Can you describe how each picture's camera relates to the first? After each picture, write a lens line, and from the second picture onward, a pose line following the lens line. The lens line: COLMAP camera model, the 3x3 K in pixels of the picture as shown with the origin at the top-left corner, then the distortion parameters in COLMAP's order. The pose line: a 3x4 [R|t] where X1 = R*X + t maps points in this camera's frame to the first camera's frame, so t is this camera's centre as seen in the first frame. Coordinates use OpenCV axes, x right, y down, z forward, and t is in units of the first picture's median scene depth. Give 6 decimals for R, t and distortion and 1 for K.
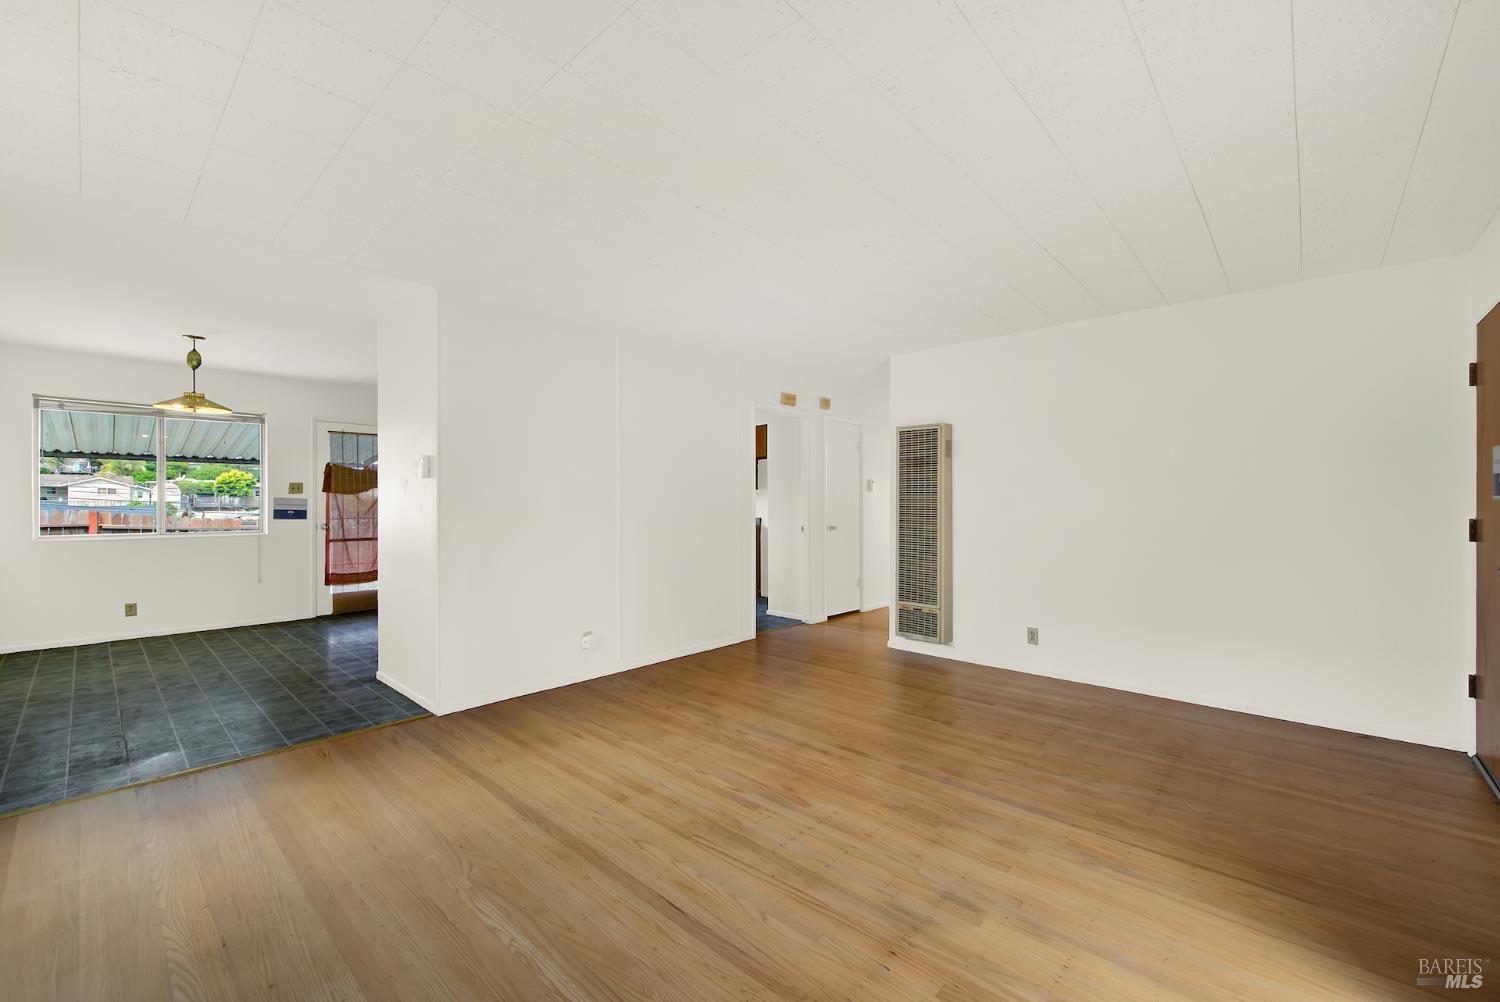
lens RADIAL K [[609.5, 0, 755.8], [0, 609.5, 504.4], [0, 0, 1]] dist [-0.001381, -0.000770]
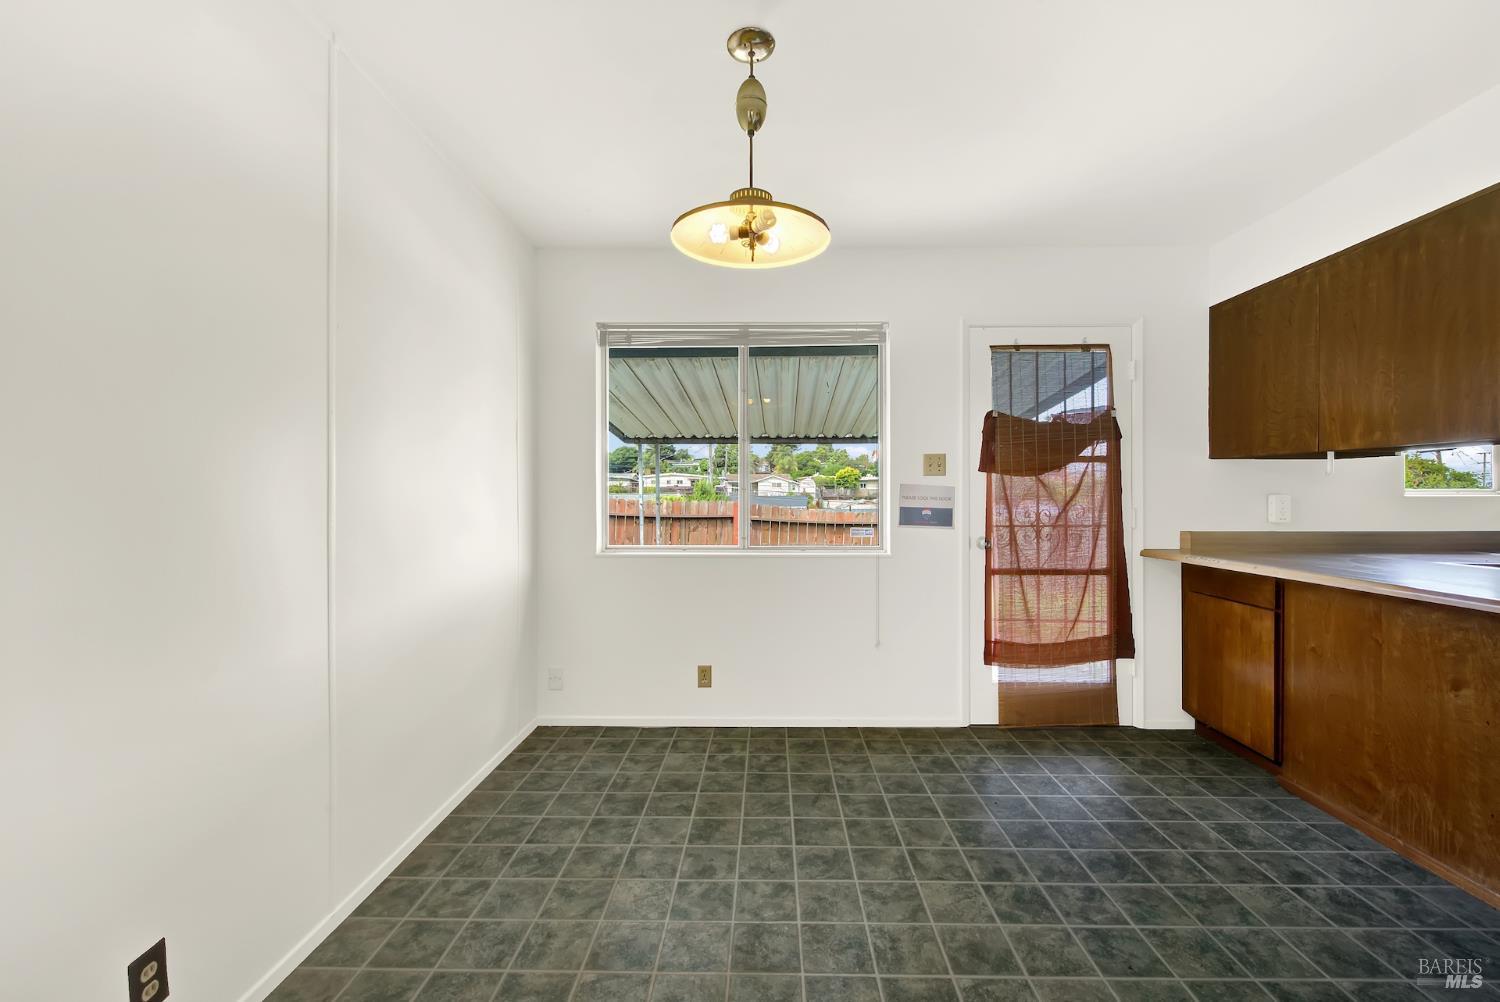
lens RADIAL K [[614.4, 0, 757.8], [0, 614.4, 492.3], [0, 0, 1]] dist [0.002530, -0.002451]
pose [[0.657745, -0.002641, -0.753236, -0.609700], [-0.000160, 0.999993, -0.003645, -0.002501], [0.753240, 0.002518, 0.657741, 0.722211]]
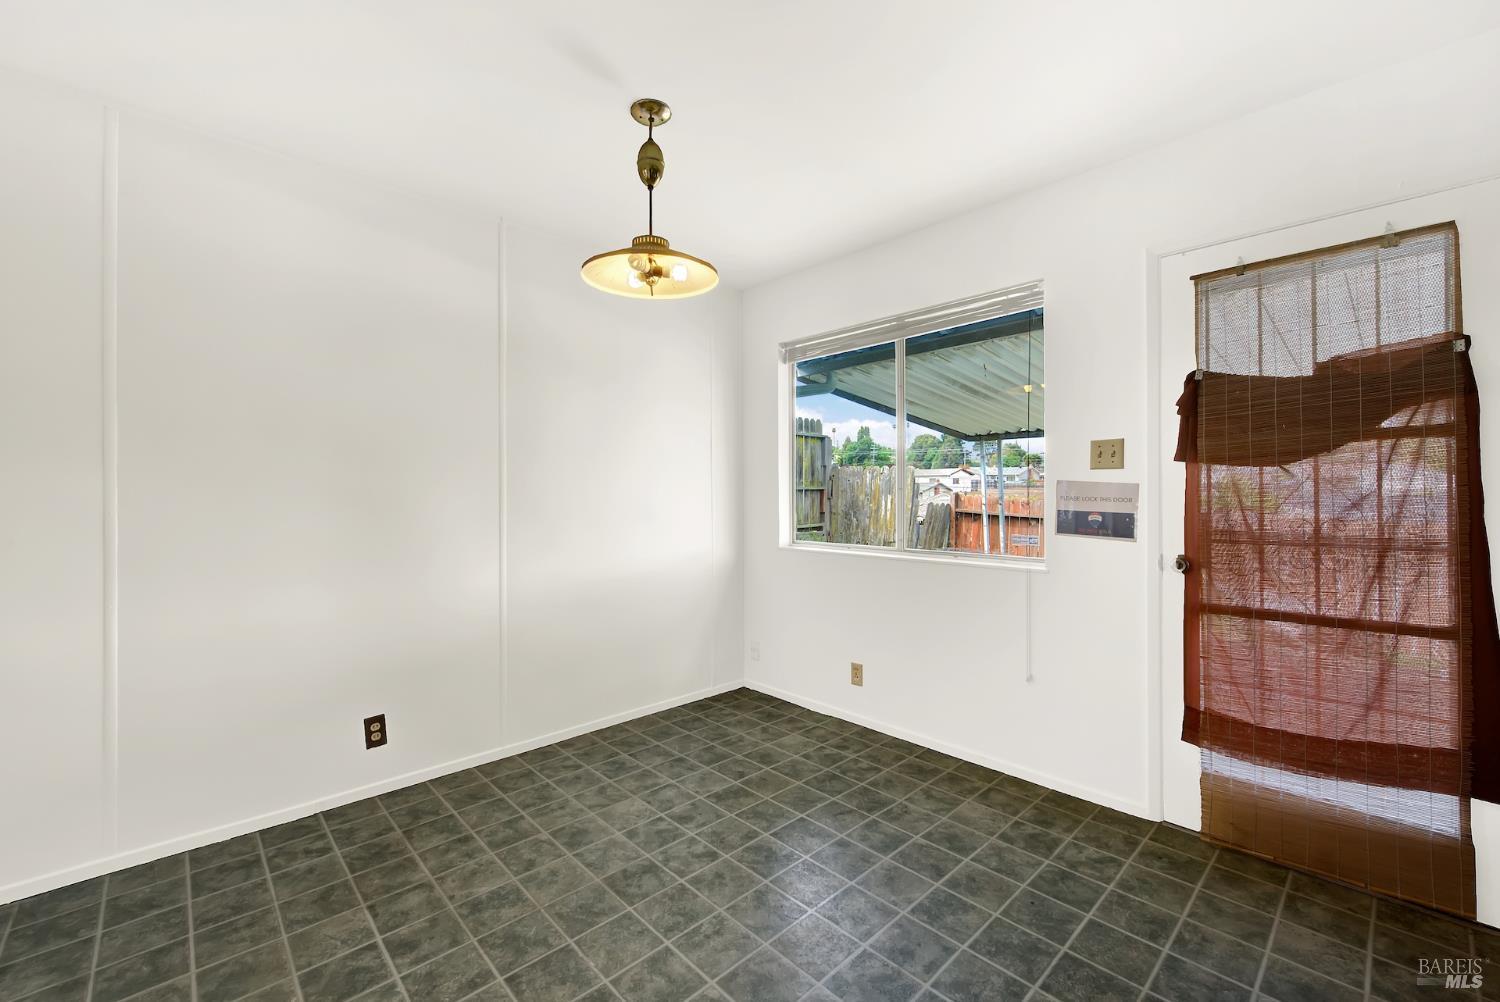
lens RADIAL K [[615.3, 0, 755.2], [0, 615.3, 490.4], [0, 0, 1]] dist [-0.000693, -0.000416]
pose [[-0.074593, -0.002597, -0.997211, -0.469665], [0.002253, 0.999994, -0.002773, -0.005016], [0.997212, -0.002454, -0.074587, 1.054410]]
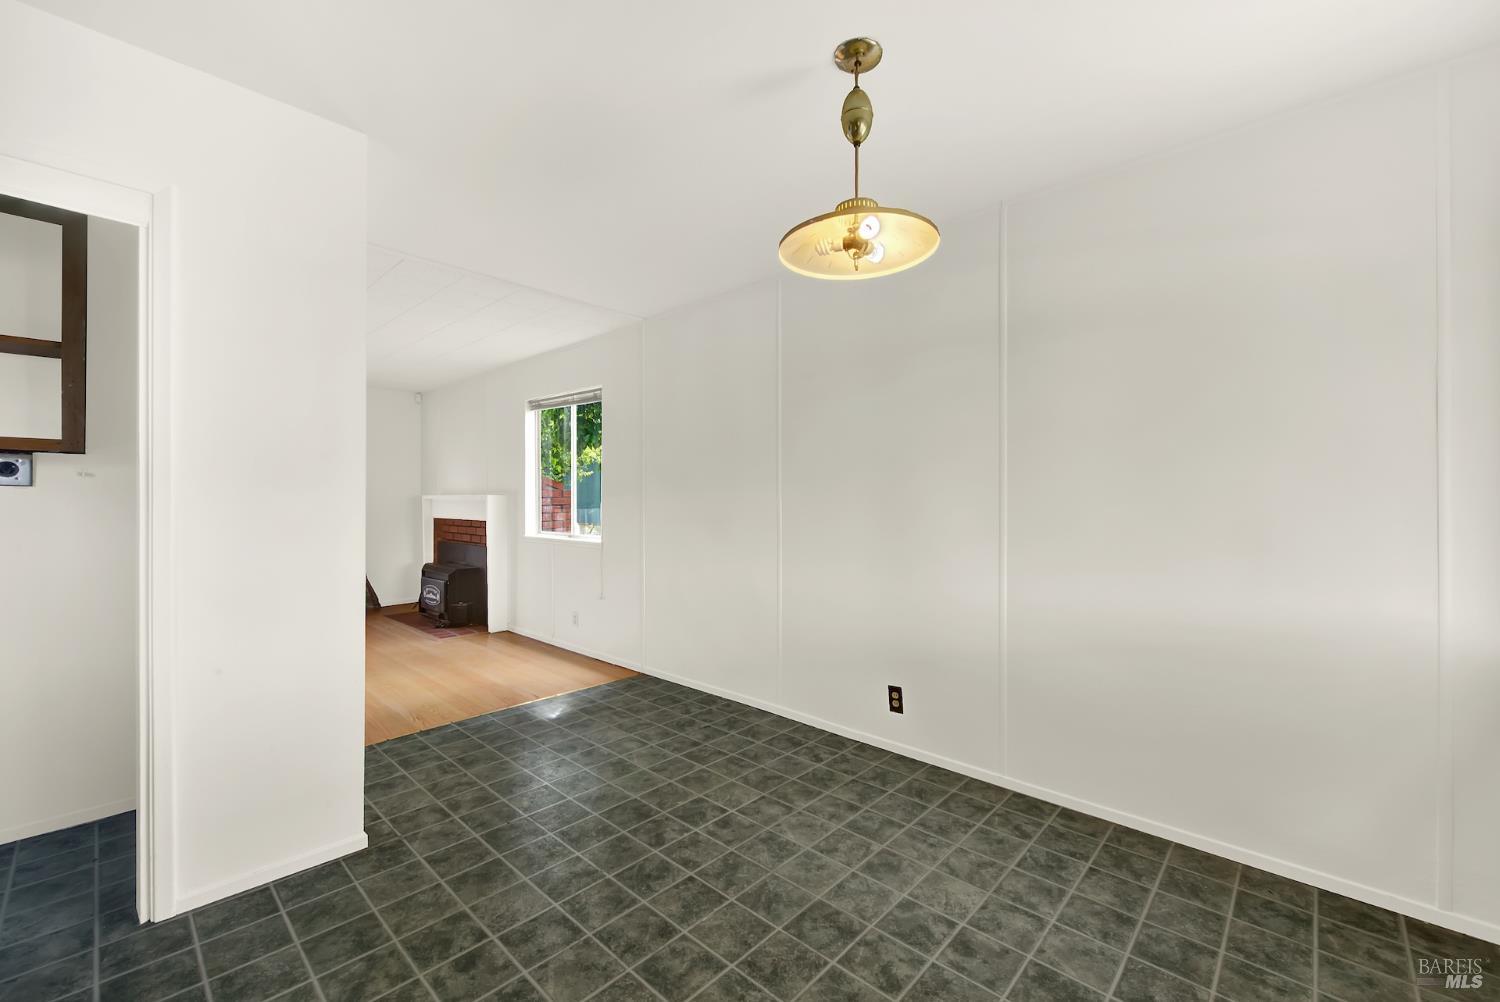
lens RADIAL K [[610.6, 0, 758.3], [0, 610.6, 518.4], [0, 0, 1]] dist [-0.000873, -0.000357]
pose [[-0.999974, -0.004393, 0.005792, -0.824624], [-0.004207, 0.999485, 0.031817, -0.004052], [-0.005928, 0.031791, -0.999477, 1.299091]]
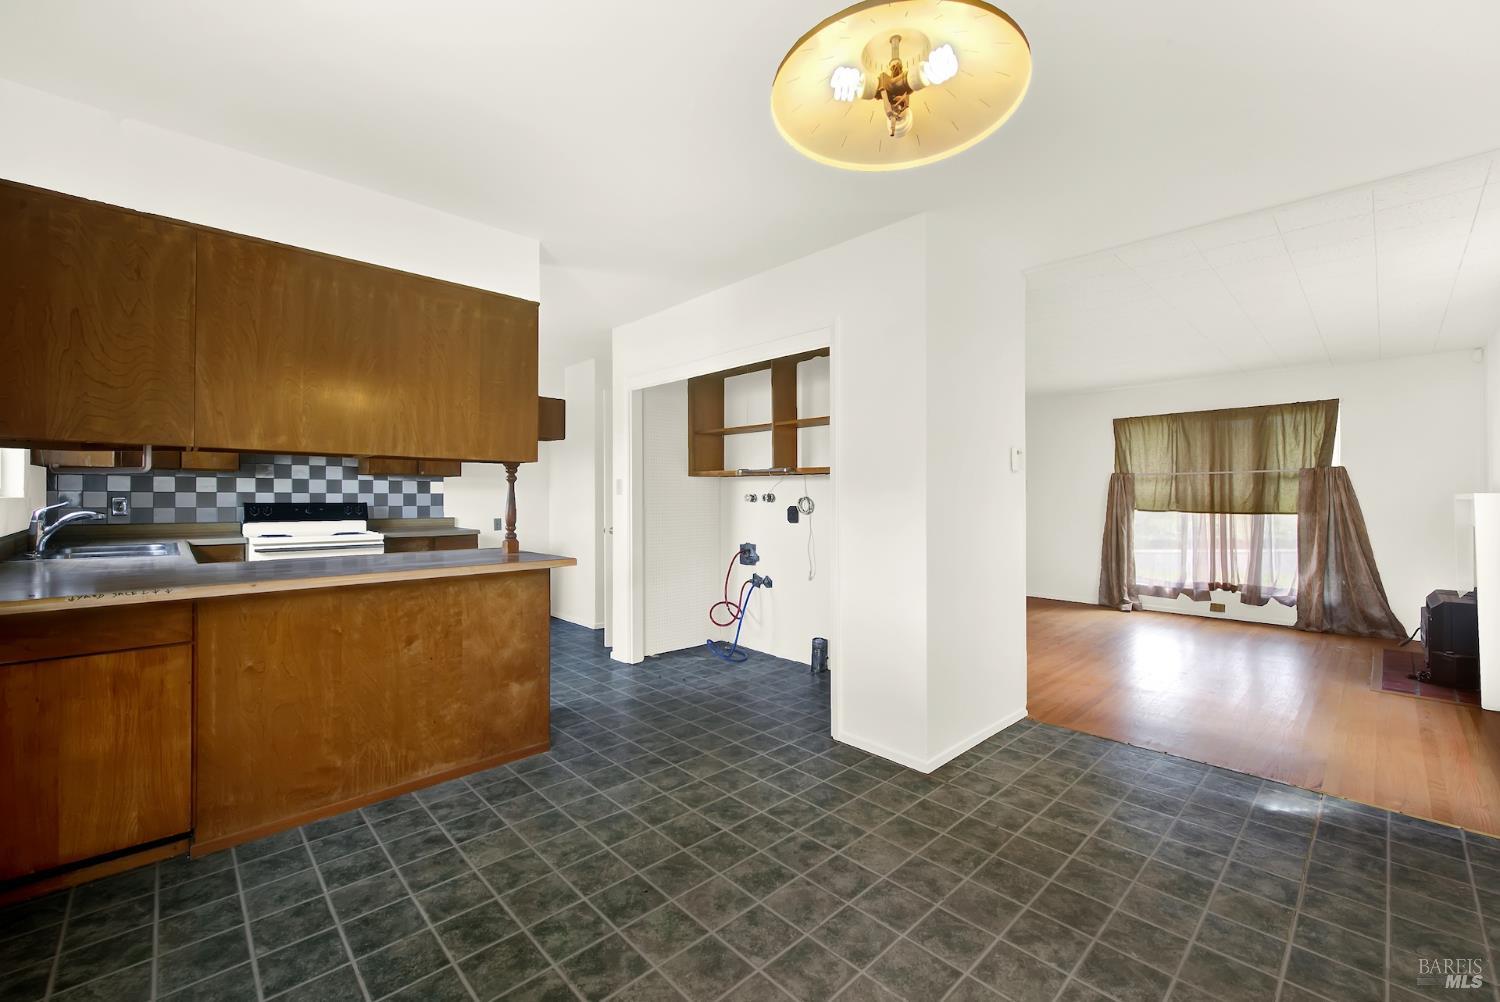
lens RADIAL K [[610.4, 0, 754.6], [0, 610.4, 498.0], [0, 0, 1]] dist [-0.000183, -0.000473]
pose [[0.066671, -0.002753, 0.997771, -1.106171], [-0.002255, 0.999993, 0.002910, -0.004586], [-0.997772, -0.002444, 0.066664, 0.989212]]
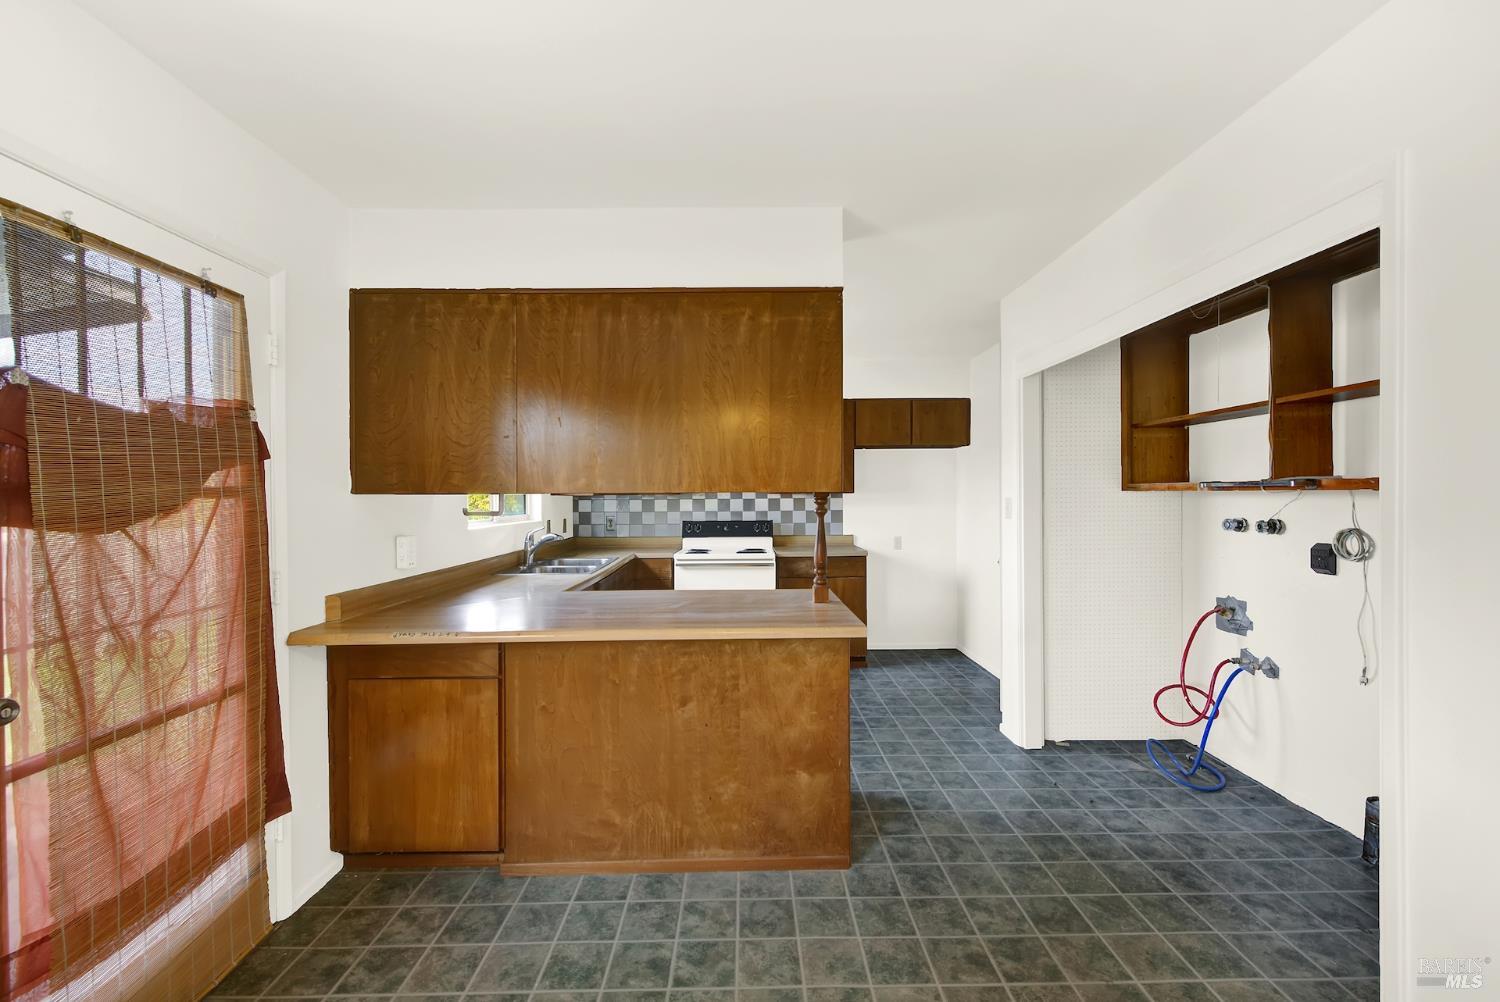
lens RADIAL K [[612.7, 0, 753.1], [0, 612.7, 499.9], [0, 0, 1]] dist [0.000774, -0.000452]
pose [[0.730828, -0.011077, 0.682471, -0.885723], [0.009666, 0.999936, 0.005880, -0.035298], [-0.682493, 0.002299, 0.730889, 0.941699]]
